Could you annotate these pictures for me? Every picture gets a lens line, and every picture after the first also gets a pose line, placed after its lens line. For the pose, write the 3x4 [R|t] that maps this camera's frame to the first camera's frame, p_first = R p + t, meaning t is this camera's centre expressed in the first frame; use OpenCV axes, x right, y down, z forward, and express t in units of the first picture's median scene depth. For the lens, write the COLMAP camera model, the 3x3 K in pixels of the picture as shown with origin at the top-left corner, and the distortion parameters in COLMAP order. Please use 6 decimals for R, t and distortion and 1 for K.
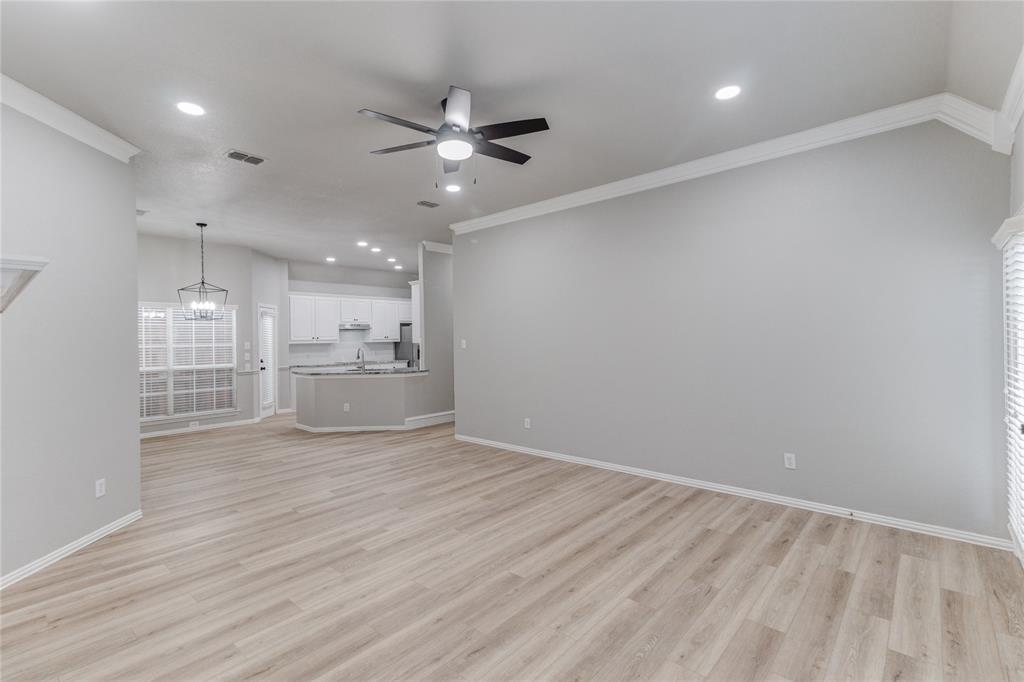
lens RADIAL K [[466.7, 0, 509.7], [0, 466.7, 337.1], [0, 0, 1]] dist [0.021389, 0.001480]
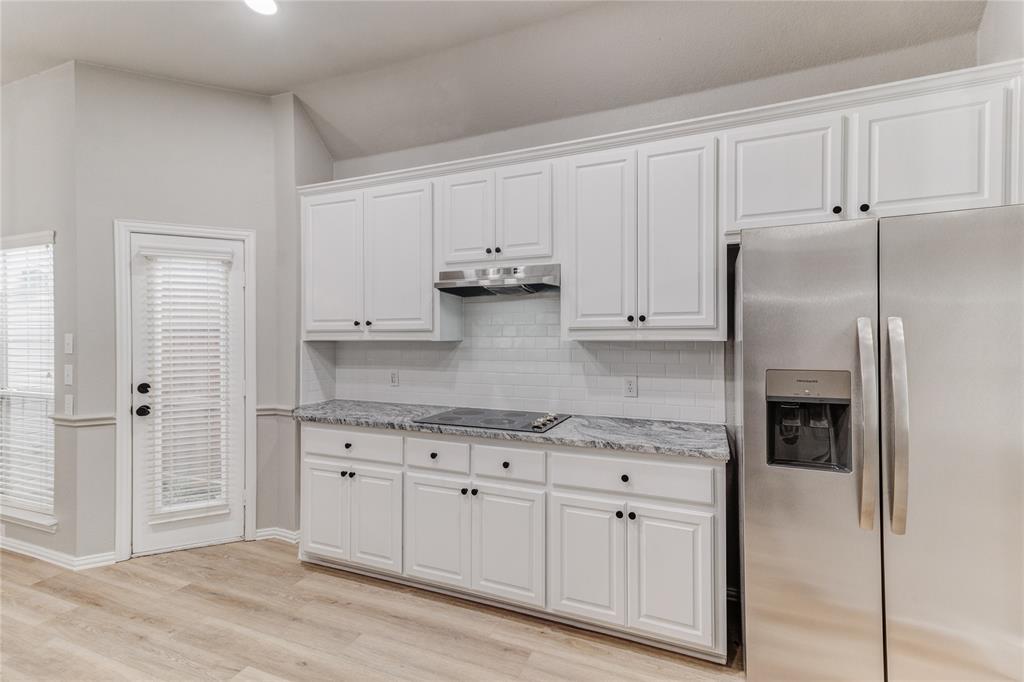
lens RADIAL K [[466.7, 0, 512.6], [0, 466.7, 337.2], [0, 0, 1]] dist [0.021389, 0.001480]
pose [[0.329353, 0.017205, -0.944050, -0.114637], [-0.000891, 0.999839, 0.017911, 0.006740], [0.944207, -0.005058, 0.329315, 1.206425]]
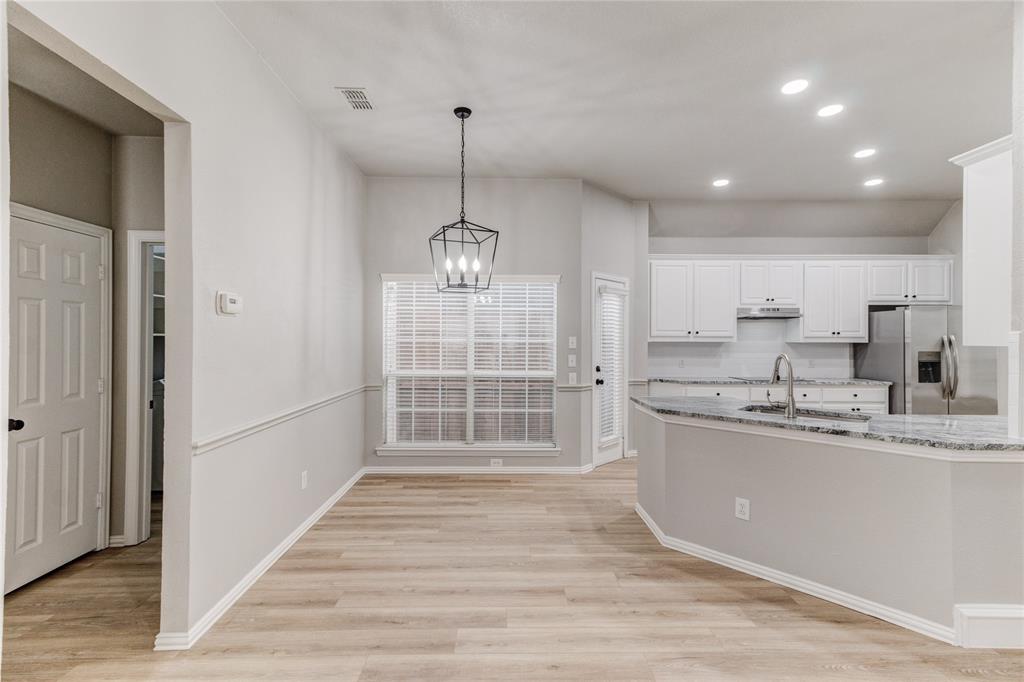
lens RADIAL K [[466.7, 0, 511.1], [0, 466.7, 337.0], [0, 0, 1]] dist [0.021389, 0.001480]
pose [[0.682058, 0.013755, -0.731168, -0.179417], [-0.014270, 0.999883, 0.005498, 0.009113], [0.731159, 0.006684, 0.682175, 0.542761]]
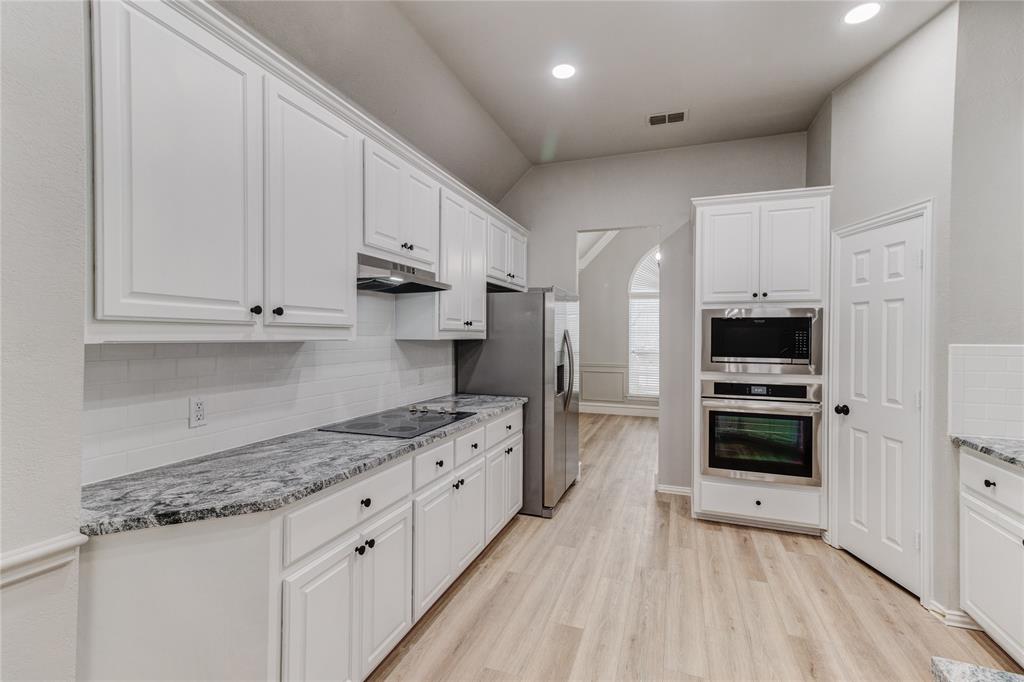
lens RADIAL K [[466.7, 0, 509.8], [0, 466.7, 338.1], [0, 0, 1]] dist [0.021389, 0.001480]
pose [[0.925339, 0.019377, 0.378644, -0.483394], [-0.020490, 0.999789, -0.001091, 0.012778], [-0.378586, -0.006749, 0.925542, 0.982725]]
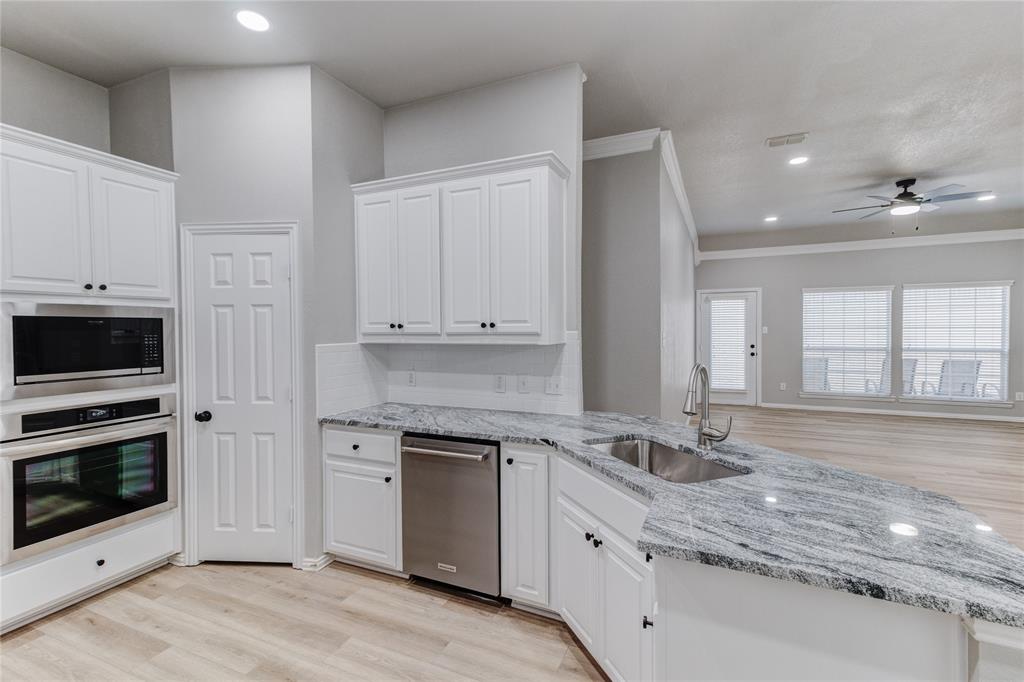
lens RADIAL K [[466.7, 0, 510.5], [0, 466.7, 337.5], [0, 0, 1]] dist [0.021389, 0.001480]
pose [[-0.303367, -0.002906, 0.952869, -0.505334], [0.014031, 0.999873, 0.007516, 0.004742], [-0.952771, 0.015650, -0.303288, 1.116037]]
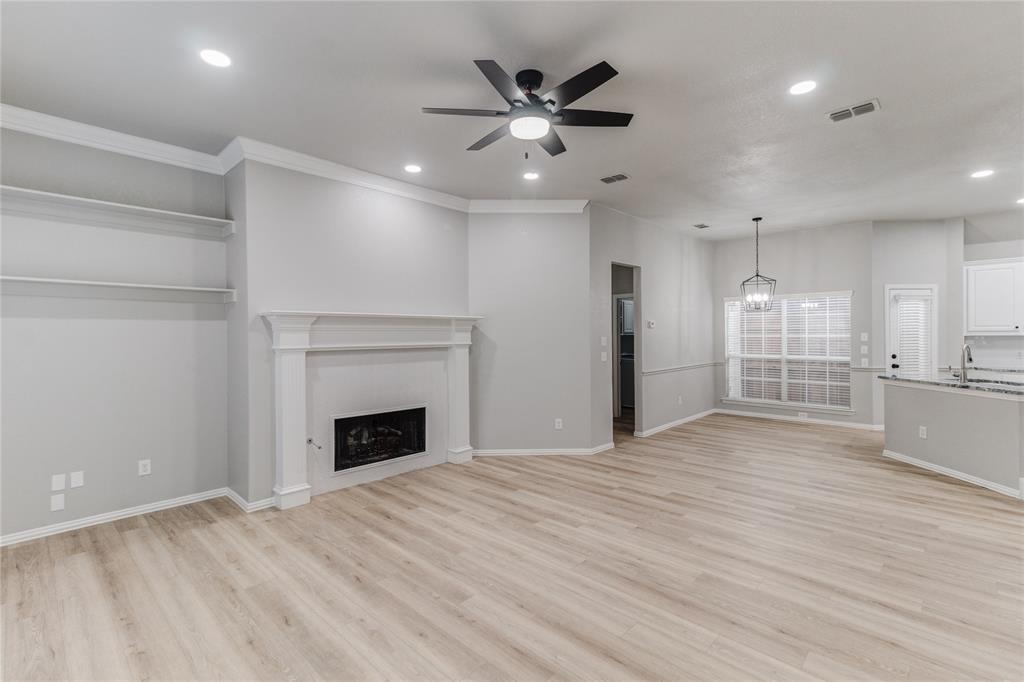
lens RADIAL K [[466.7, 0, 511.2], [0, 466.7, 336.1], [0, 0, 1]] dist [0.021389, 0.001480]
pose [[-0.031927, 0.019430, -0.999301, 0.318907], [0.008636, 0.999779, 0.019163, -0.005508], [0.999453, -0.008018, -0.032088, 0.392578]]
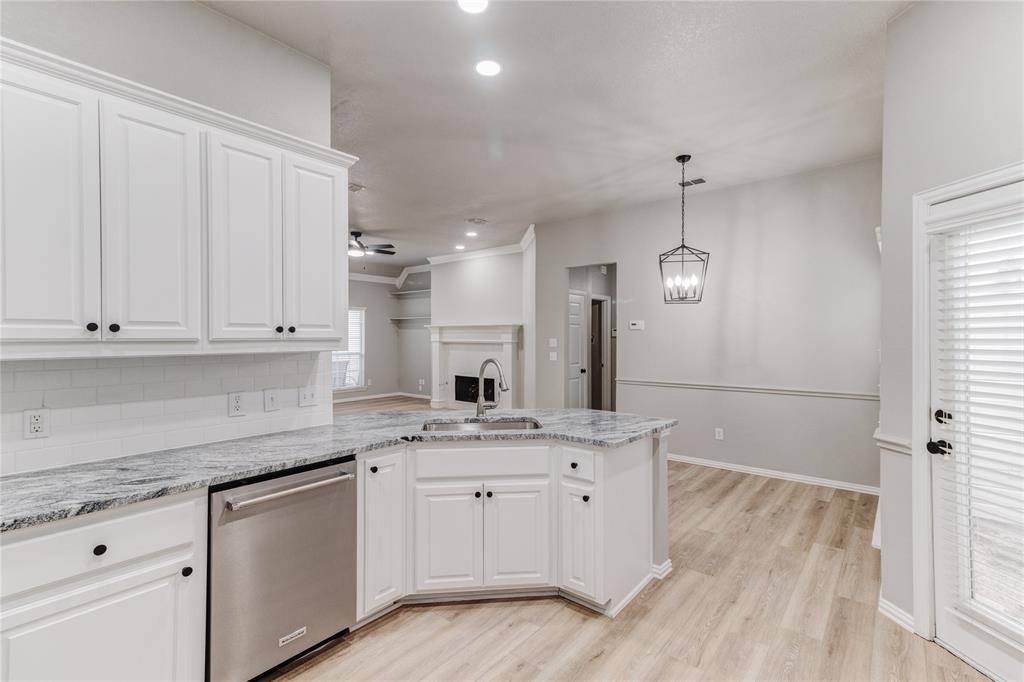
lens RADIAL K [[466.7, 0, 509.1], [0, 466.7, 337.2], [0, 0, 1]] dist [0.021389, 0.001480]
pose [[-0.999058, 0.015702, -0.040456, -0.302257], [0.015522, 0.999868, 0.004756, 0.003479], [0.040525, 0.004124, -0.999170, 1.314346]]
